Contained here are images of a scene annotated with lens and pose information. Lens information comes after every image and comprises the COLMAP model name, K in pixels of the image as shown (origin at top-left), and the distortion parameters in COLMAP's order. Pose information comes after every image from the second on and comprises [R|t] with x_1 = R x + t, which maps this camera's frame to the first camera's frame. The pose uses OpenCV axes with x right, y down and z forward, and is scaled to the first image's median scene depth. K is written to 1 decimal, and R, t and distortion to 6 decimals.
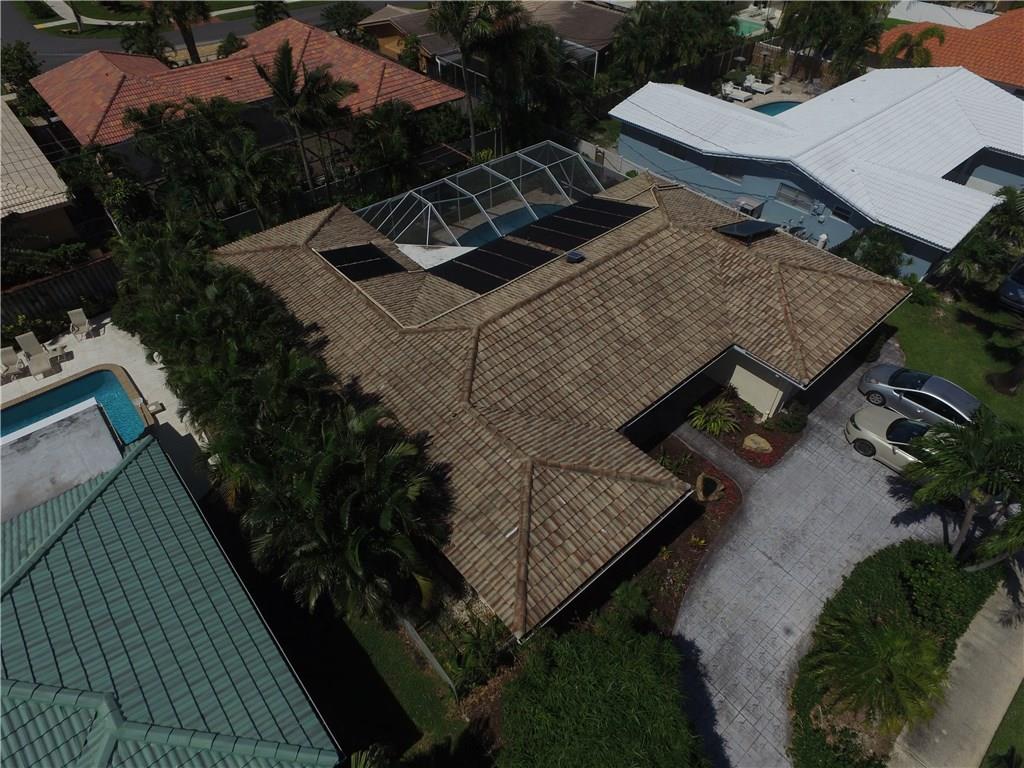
lens RADIAL K [[592.7, 0, 509.5], [0, 592.7, 381.2], [0, 0, 1]] dist [-0.010843, 0.013052]
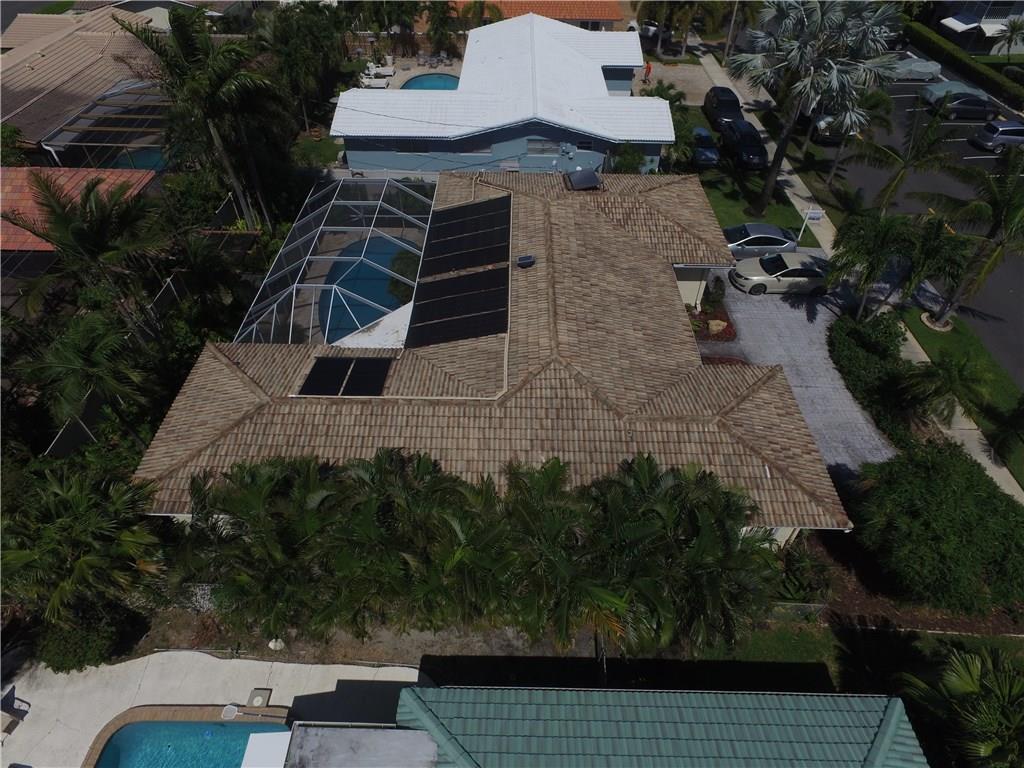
lens RADIAL K [[592.7, 0, 506.9], [0, 592.7, 381.2], [0, 0, 1]] dist [-0.010843, 0.013052]
pose [[0.670032, -0.530586, 0.519168, -0.558758], [0.522055, 0.834005, 0.178589, -0.238420], [-0.527745, 0.151374, 0.835806, 0.195649]]
